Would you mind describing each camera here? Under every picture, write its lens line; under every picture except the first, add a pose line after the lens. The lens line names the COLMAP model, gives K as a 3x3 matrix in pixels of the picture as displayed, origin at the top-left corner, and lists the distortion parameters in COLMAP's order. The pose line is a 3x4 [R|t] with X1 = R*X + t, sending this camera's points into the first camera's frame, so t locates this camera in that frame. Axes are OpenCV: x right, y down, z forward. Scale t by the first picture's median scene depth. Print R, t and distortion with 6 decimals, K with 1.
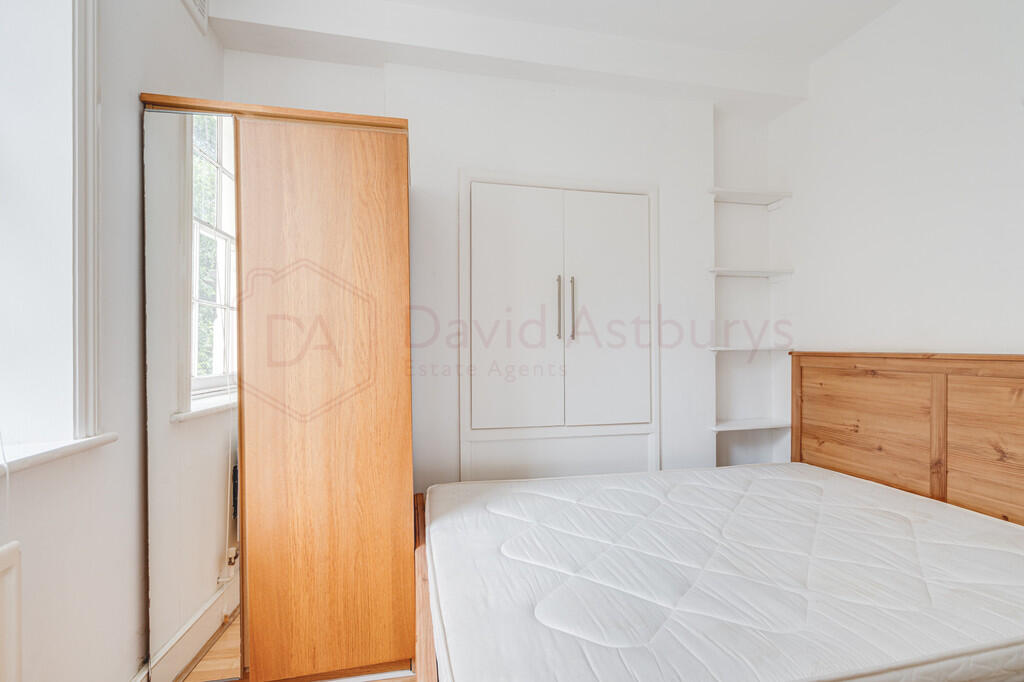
lens RADIAL K [[467.0, 0, 507.3], [0, 467.0, 344.5], [0, 0, 1]] dist [-0.002335, 0.000010]
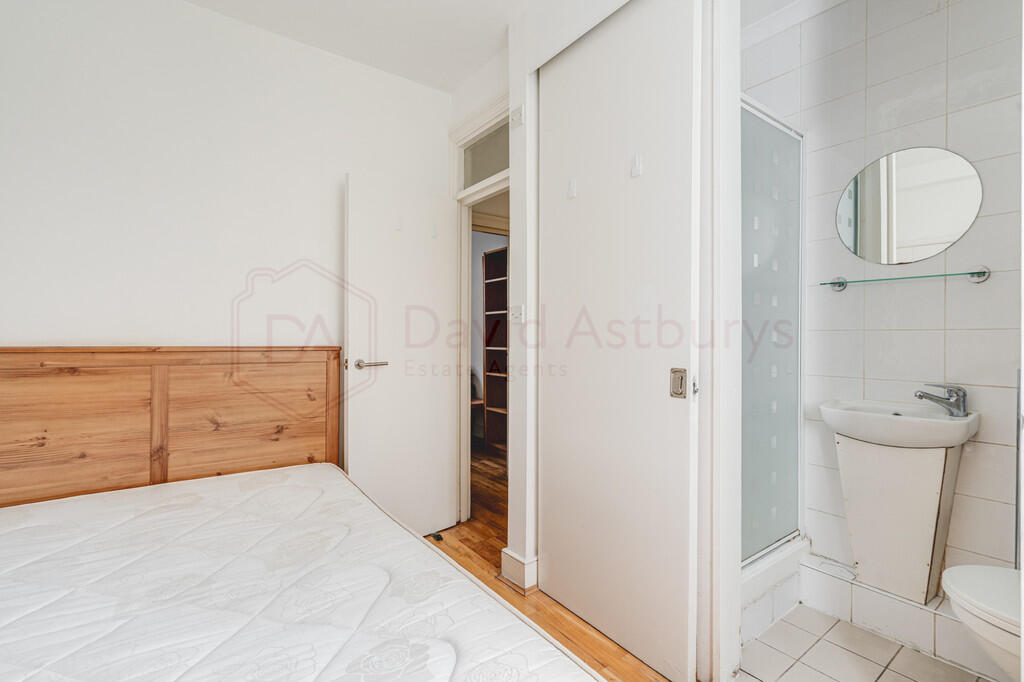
lens RADIAL K [[467.0, 0, 509.2], [0, 467.0, 344.2], [0, 0, 1]] dist [-0.002335, 0.000010]
pose [[-0.416773, -0.007696, 0.908978, -0.373875], [-0.008144, 0.999956, 0.004732, 0.002272], [-0.908974, -0.005431, -0.416817, 0.711585]]
